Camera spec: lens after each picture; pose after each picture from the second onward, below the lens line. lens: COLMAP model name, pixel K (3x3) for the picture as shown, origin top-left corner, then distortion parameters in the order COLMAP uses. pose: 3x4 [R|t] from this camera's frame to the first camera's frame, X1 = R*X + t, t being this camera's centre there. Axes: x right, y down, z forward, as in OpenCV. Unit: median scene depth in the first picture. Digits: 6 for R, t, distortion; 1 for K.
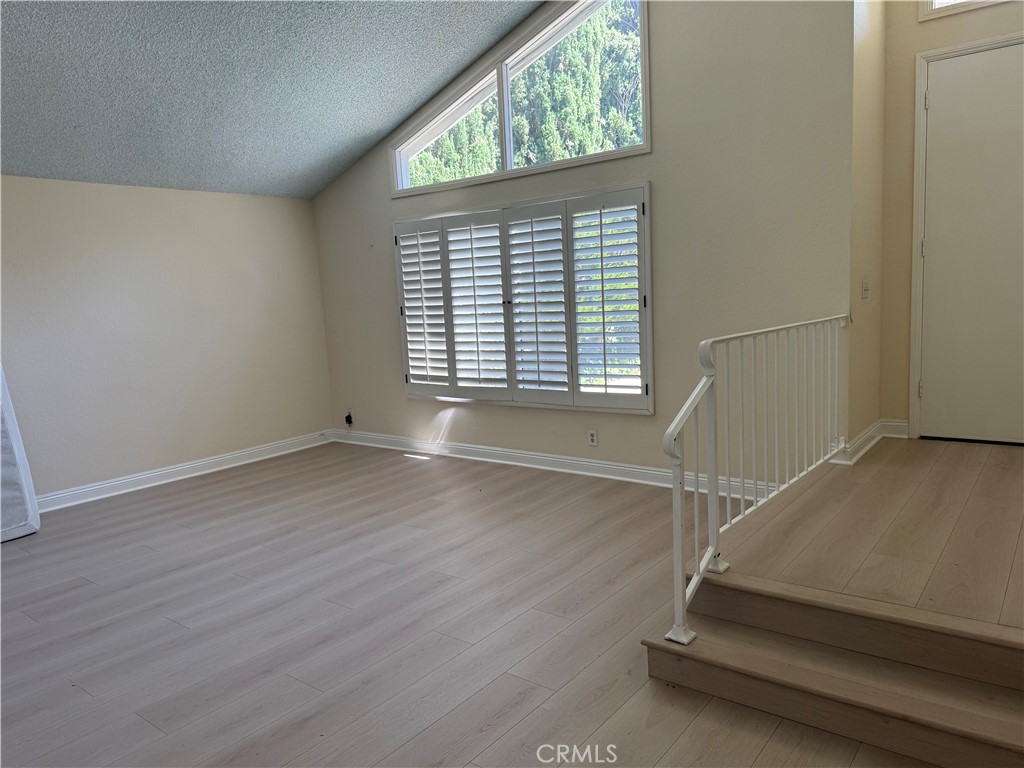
lens RADIAL K [[723.9, 0, 511.5], [0, 723.9, 384.8], [0, 0, 1]] dist [0.033882, -0.046619]
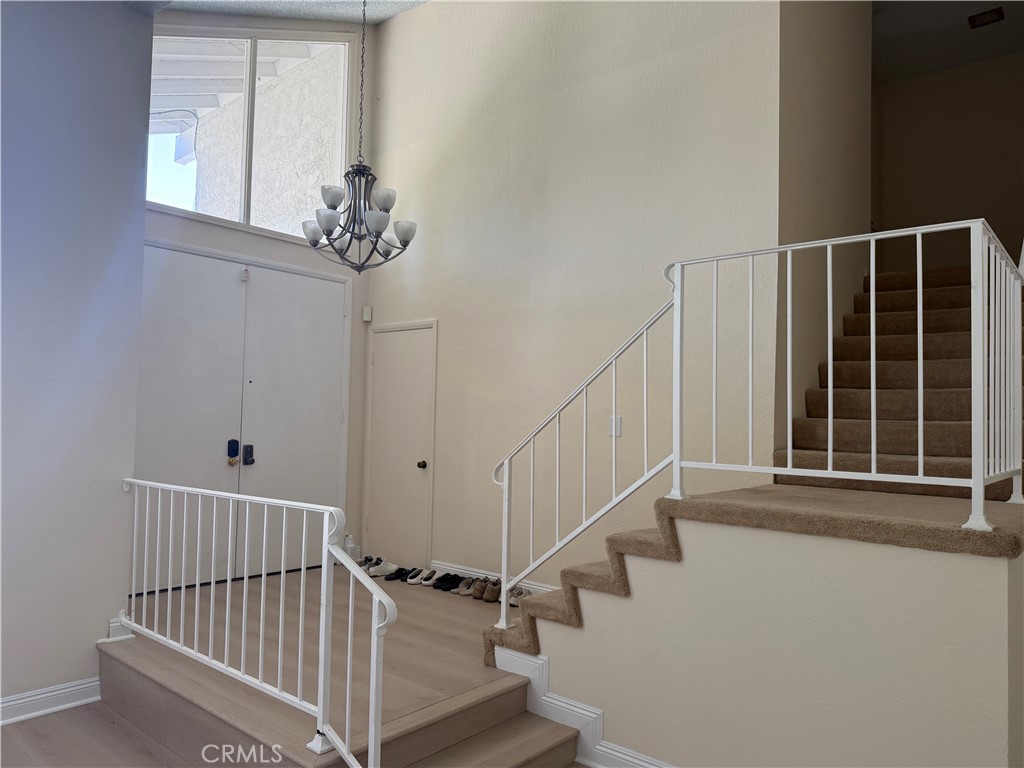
lens RADIAL K [[723.9, 0, 510.6], [0, 723.9, 387.1], [0, 0, 1]] dist [0.033882, -0.046619]
pose [[0.056501, 0.095037, 0.993869, -0.808526], [0.106702, 0.989183, -0.100655, -0.111260], [-0.992684, 0.111734, 0.045749, 0.741451]]
